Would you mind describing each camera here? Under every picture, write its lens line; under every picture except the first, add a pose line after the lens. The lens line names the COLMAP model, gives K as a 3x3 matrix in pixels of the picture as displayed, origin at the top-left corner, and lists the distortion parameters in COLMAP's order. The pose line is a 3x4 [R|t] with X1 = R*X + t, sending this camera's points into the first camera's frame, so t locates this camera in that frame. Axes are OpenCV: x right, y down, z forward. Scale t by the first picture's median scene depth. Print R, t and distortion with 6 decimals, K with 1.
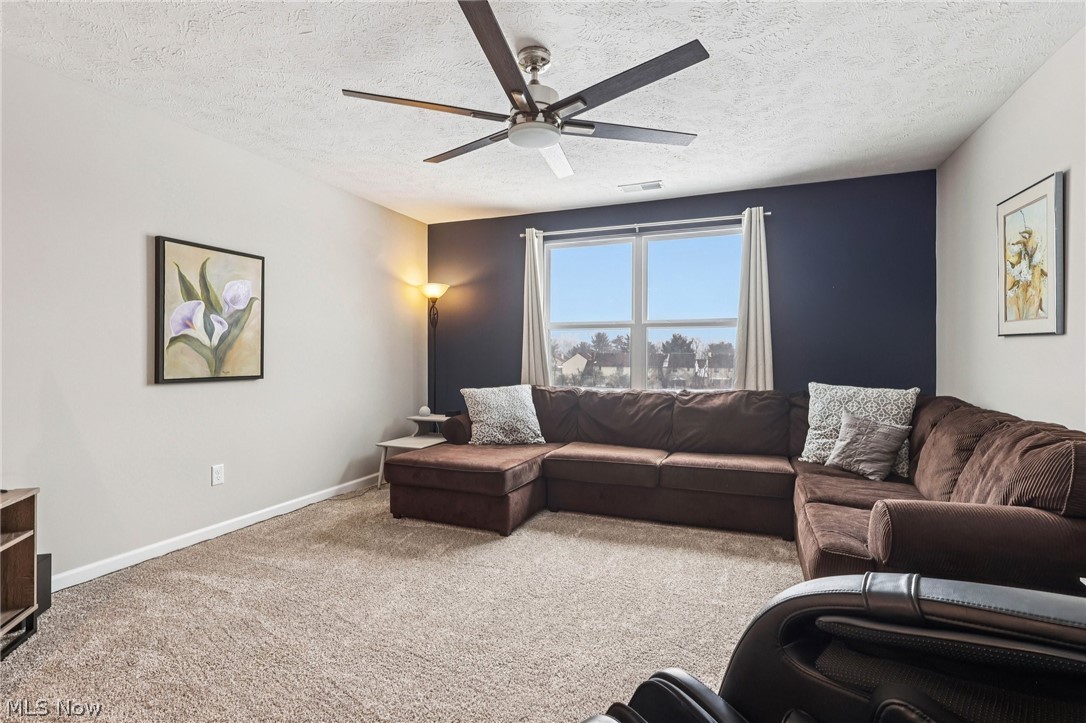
lens RADIAL K [[504.0, 0, 534.6], [0, 504.0, 355.0], [0, 0, 1]] dist [-0.001136, -0.000142]
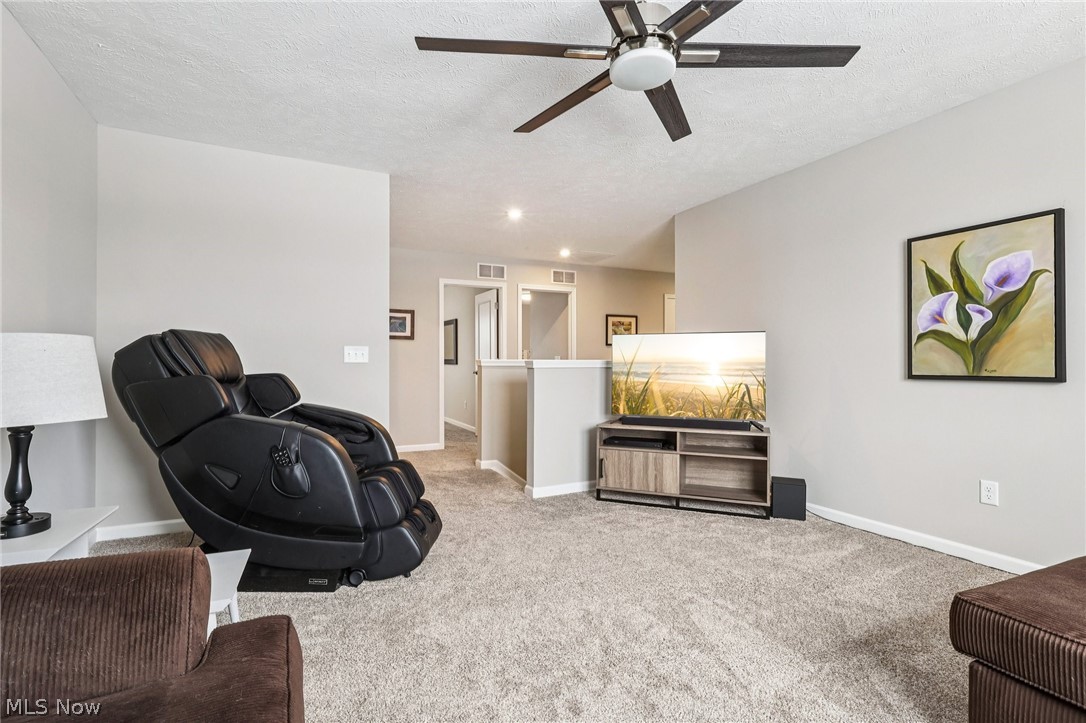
lens RADIAL K [[504.0, 0, 534.6], [0, 504.0, 355.0], [0, 0, 1]] dist [-0.001136, -0.000142]
pose [[-0.658416, -0.011481, -0.752567, 0.527704], [0.003587, 0.999824, -0.018392, 0.021876], [0.752646, -0.014809, -0.658259, 1.033267]]
